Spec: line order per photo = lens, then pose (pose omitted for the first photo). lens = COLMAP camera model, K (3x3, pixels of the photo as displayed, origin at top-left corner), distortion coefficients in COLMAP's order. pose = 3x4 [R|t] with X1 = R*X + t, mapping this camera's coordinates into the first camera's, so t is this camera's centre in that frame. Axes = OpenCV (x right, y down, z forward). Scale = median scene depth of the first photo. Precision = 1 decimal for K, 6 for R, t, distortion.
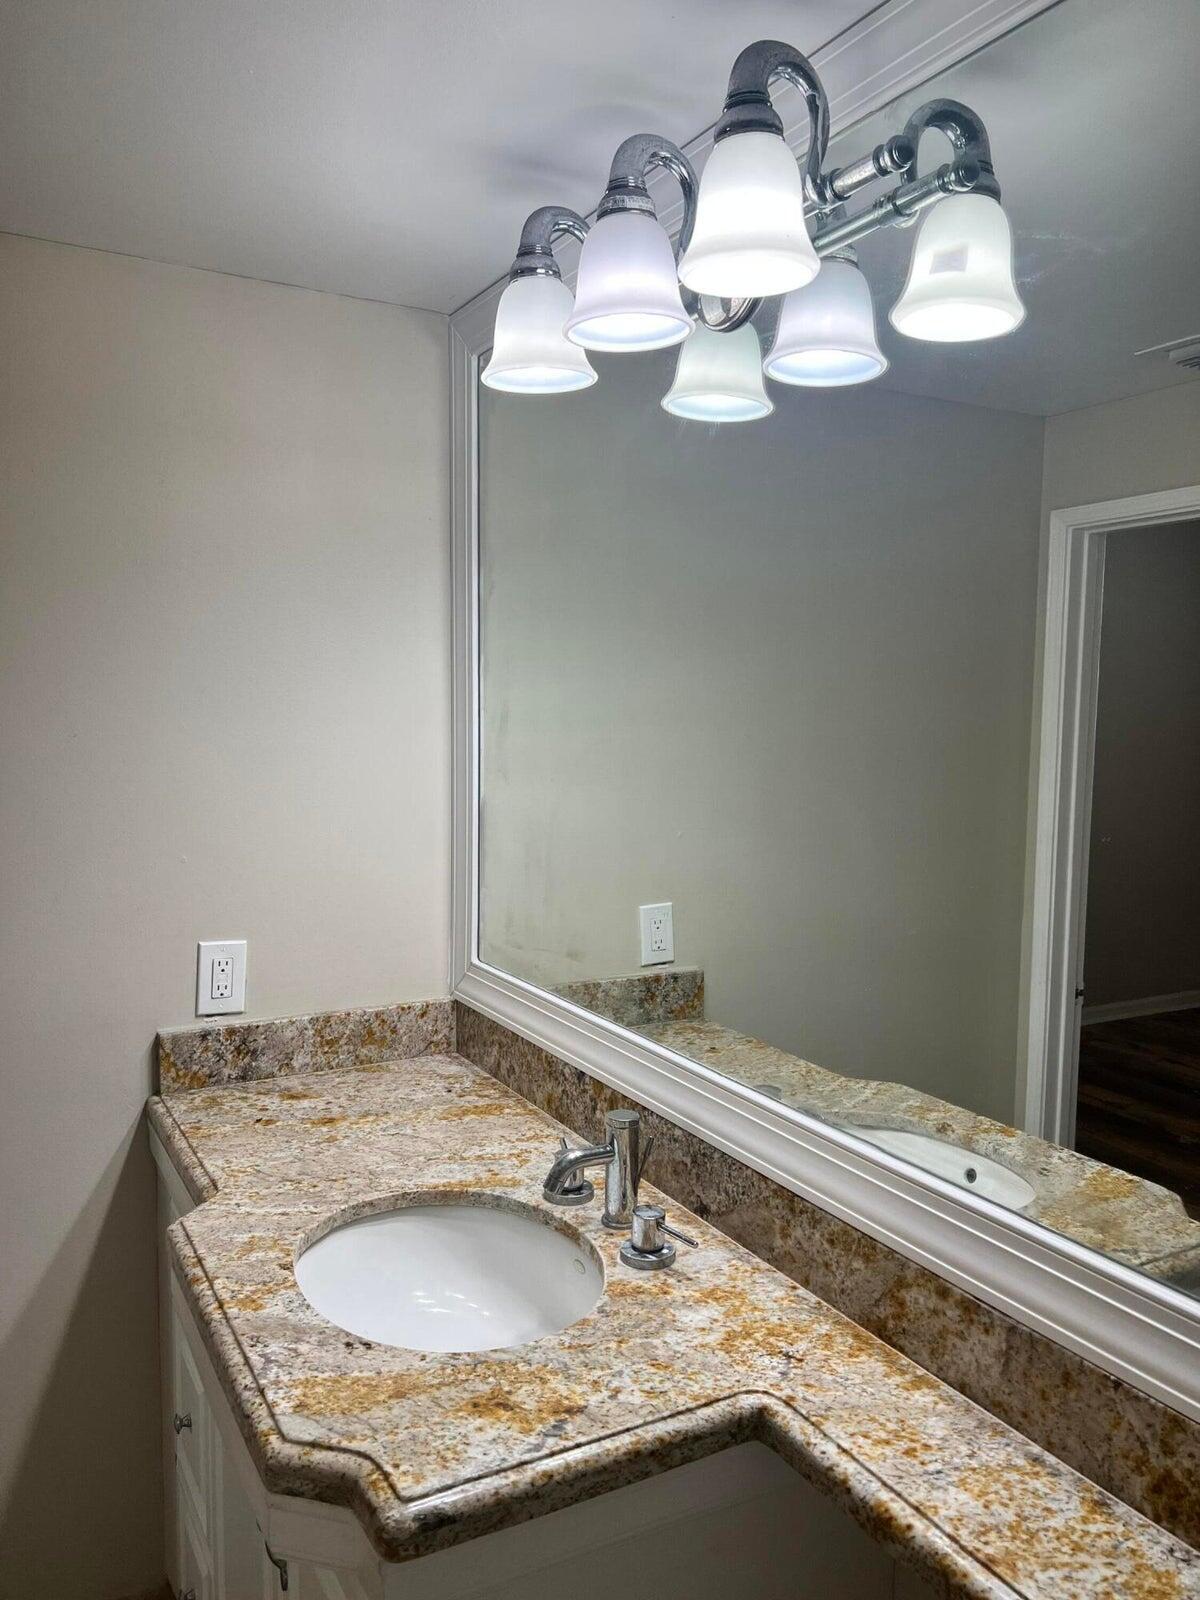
lens RADIAL K [[1205.3, 0, 599.7], [0, 1205.3, 803.3], [0, 0, 1]] dist [0.048607, -0.052558]
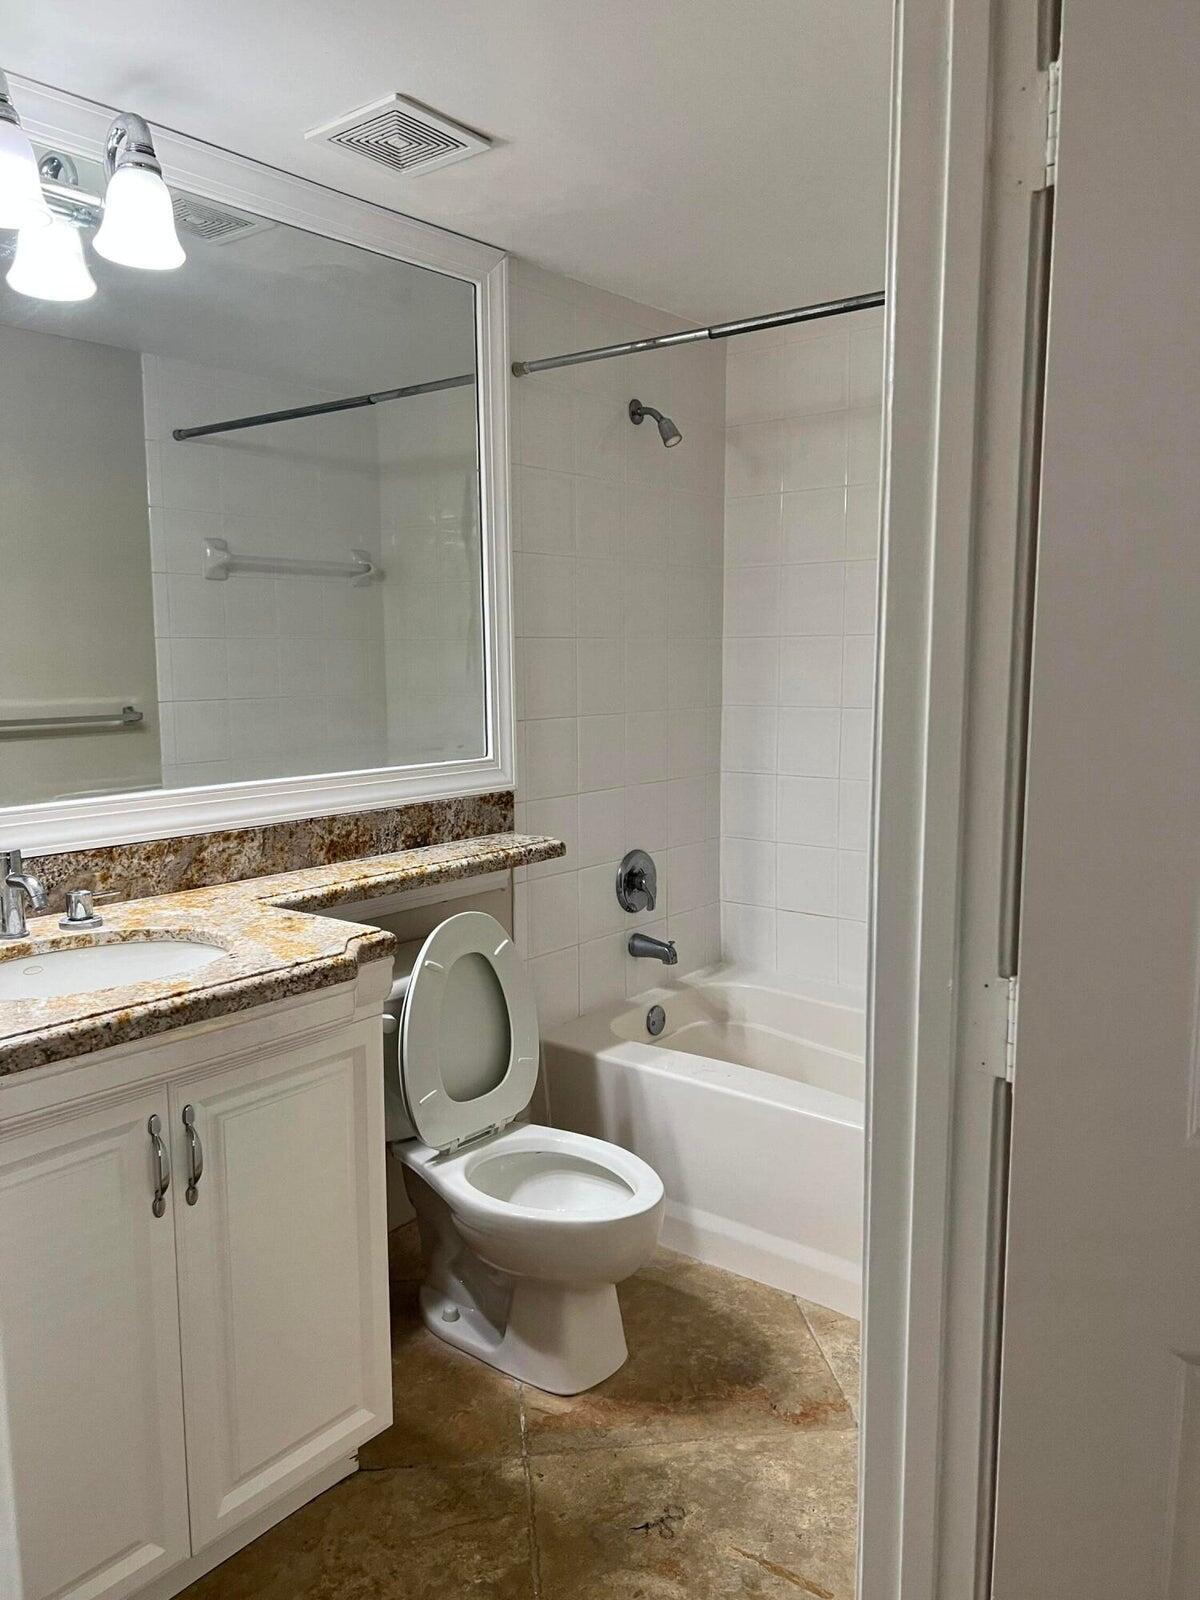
lens RADIAL K [[1205.3, 0, 594.7], [0, 1205.3, 789.0], [0, 0, 1]] dist [0.048607, -0.052558]
pose [[-0.379303, -0.115328, 0.918057, -1.633978], [0.075953, 0.984972, 0.155115, 0.066272], [-0.922150, 0.128565, -0.364843, 1.100564]]
